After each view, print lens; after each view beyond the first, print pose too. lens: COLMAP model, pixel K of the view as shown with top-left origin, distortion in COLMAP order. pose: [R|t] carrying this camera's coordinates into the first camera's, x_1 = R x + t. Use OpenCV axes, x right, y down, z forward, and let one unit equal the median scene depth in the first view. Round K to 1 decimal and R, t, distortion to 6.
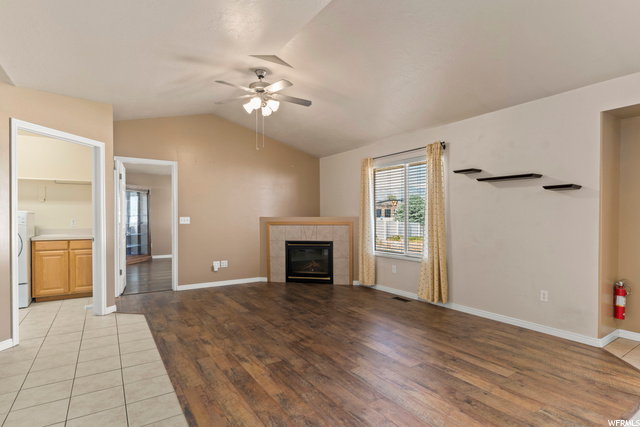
lens RADIAL K [[328.3, 0, 317.8], [0, 328.3, 218.1], [0, 0, 1]] dist [-0.004922, 0.001814]
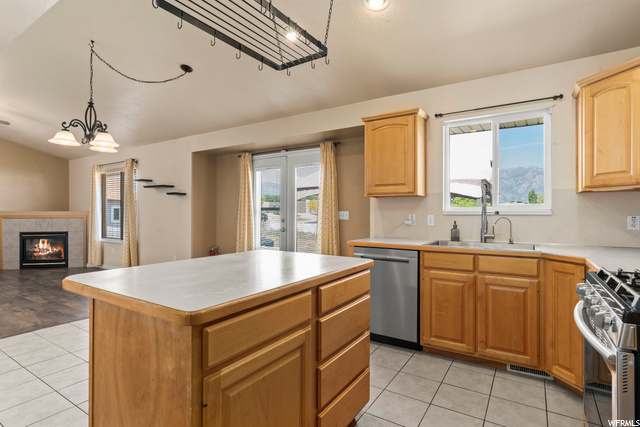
lens RADIAL K [[328.3, 0, 317.4], [0, 328.3, 212.0], [0, 0, 1]] dist [-0.004922, 0.001814]
pose [[0.913377, 0.001909, 0.407111, 0.630990], [-0.000295, 0.999992, -0.004029, 0.006149], [-0.407115, 0.003560, 0.913370, -0.747117]]
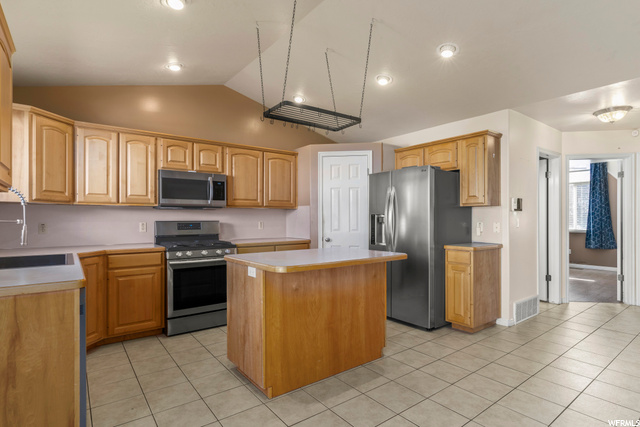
lens RADIAL K [[328.3, 0, 316.7], [0, 328.3, 219.1], [0, 0, 1]] dist [-0.004922, 0.001814]
pose [[-0.997392, 0.001213, -0.072171, 0.778157], [0.001045, 0.999997, 0.002374, -0.000615], [0.072174, 0.002292, -0.997389, 0.442808]]
